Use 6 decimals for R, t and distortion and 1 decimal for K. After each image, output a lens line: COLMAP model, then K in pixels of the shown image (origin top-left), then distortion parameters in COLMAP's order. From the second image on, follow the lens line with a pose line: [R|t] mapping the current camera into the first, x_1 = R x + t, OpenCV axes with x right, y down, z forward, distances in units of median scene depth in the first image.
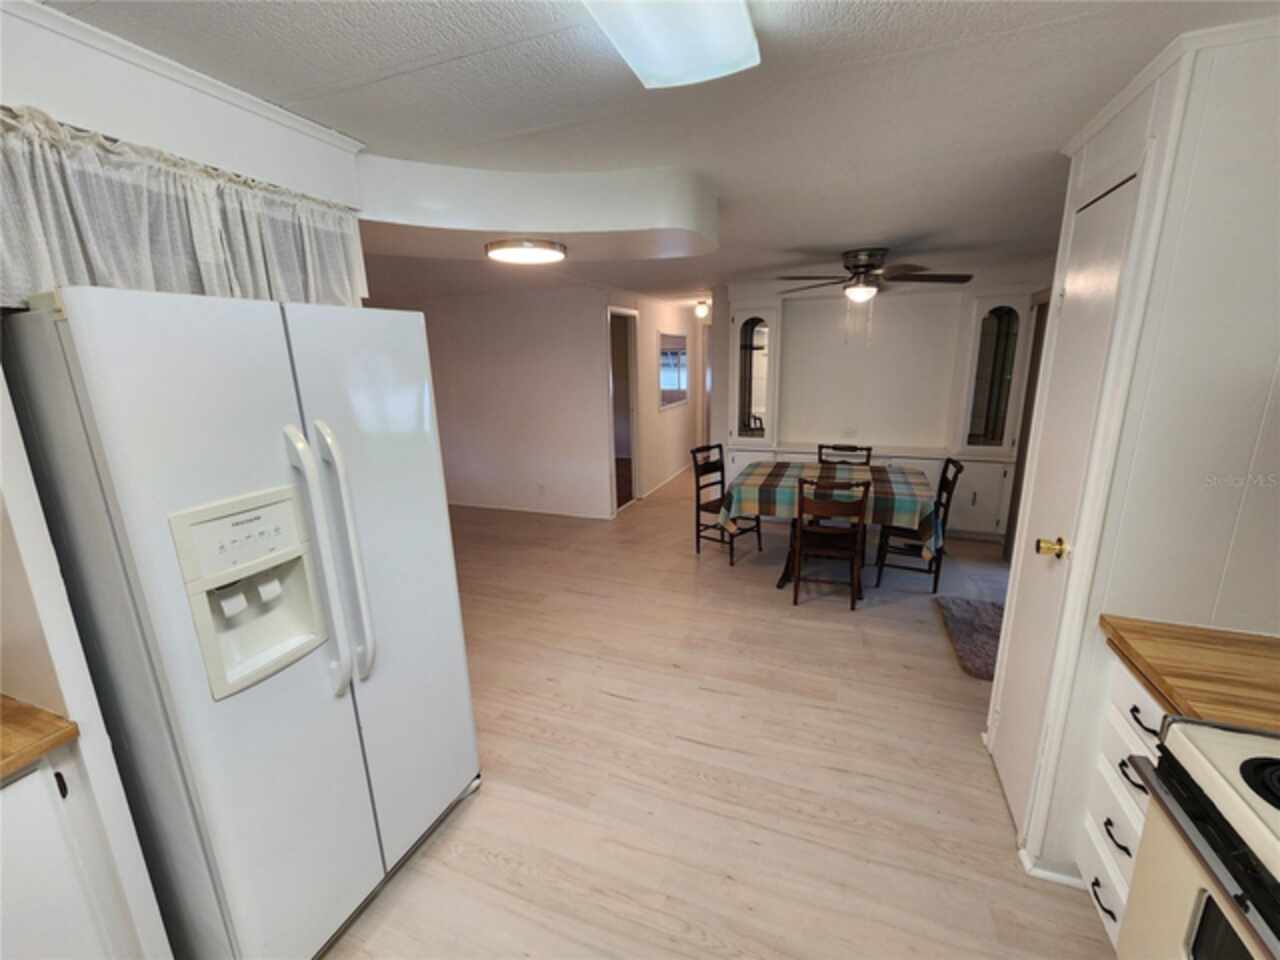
lens RADIAL K [[528.2, 0, 641.4], [0, 528.2, 483.3], [0, 0, 1]] dist [0.001278, 0.000418]
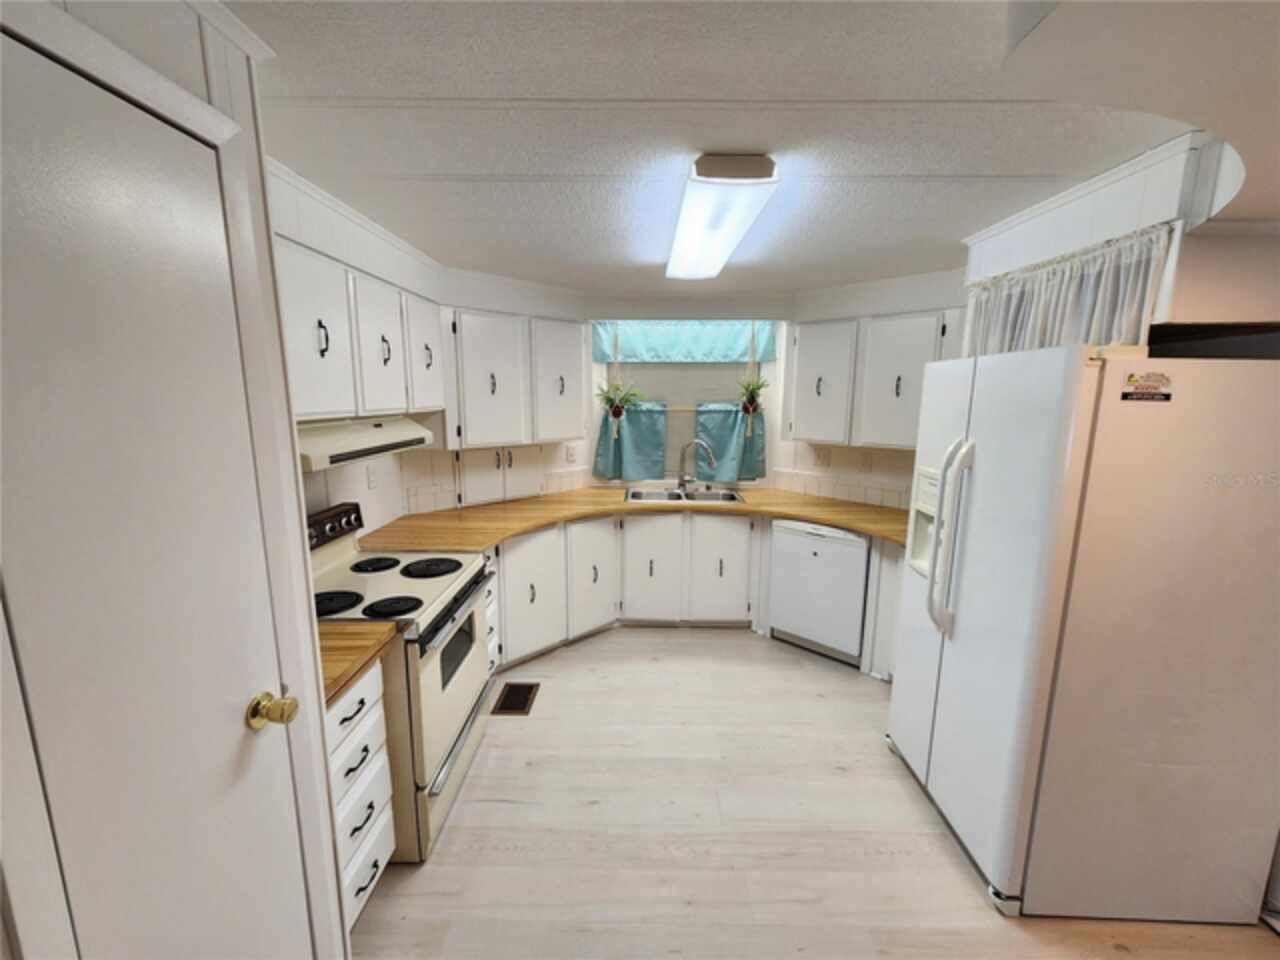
lens RADIAL K [[528.2, 0, 635.0], [0, 528.2, 482.7], [0, 0, 1]] dist [0.001278, 0.000418]
pose [[-0.936207, 0.076065, -0.343119, 0.493413], [-0.068612, 0.917954, 0.390707, -0.348804], [0.344687, 0.389325, -0.854176, 1.364971]]
